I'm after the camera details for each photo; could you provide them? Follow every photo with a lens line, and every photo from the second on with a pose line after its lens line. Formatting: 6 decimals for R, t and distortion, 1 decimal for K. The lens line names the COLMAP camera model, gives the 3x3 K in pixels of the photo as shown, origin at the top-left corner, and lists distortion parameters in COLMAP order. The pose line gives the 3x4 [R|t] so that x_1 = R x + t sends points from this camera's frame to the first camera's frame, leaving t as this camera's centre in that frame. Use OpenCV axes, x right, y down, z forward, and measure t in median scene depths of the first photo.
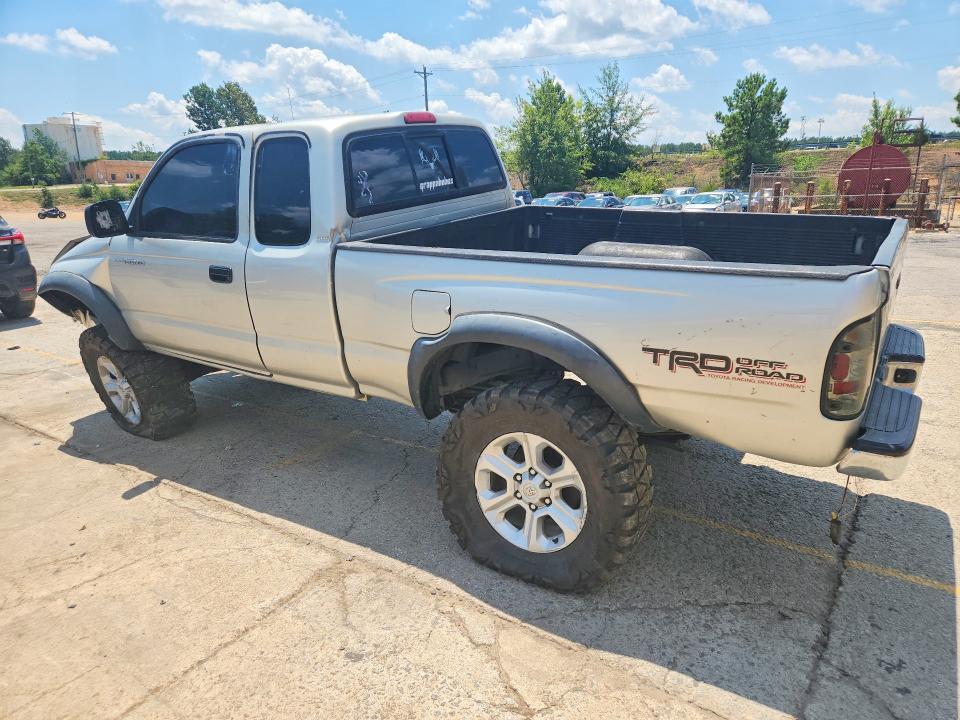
lens RADIAL K [[684.6, 0, 500.2], [0, 684.6, 381.9], [0, 0, 1]] dist [0.006292, -0.009018]
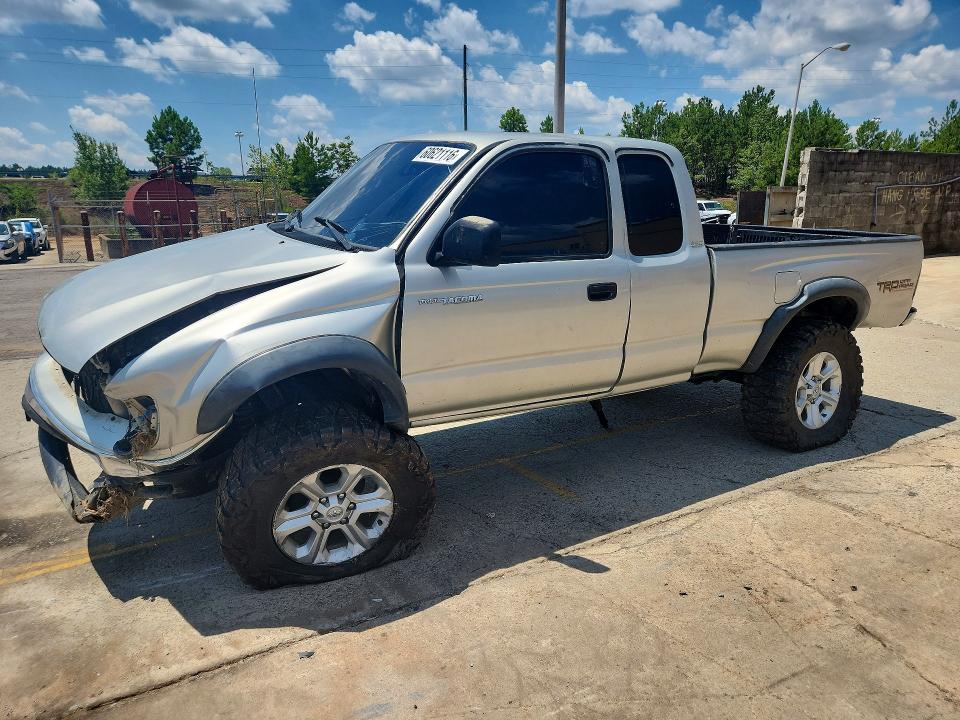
lens RADIAL K [[688.2, 0, 476.0], [0, 688.2, 376.0], [0, 0, 1]] dist [0.005247, 0.000777]
pose [[0.441236, -0.211794, 0.872040, -1.064395], [0.260683, 0.960097, 0.101281, -0.149146], [-0.858694, 0.182637, 0.478841, 0.572769]]
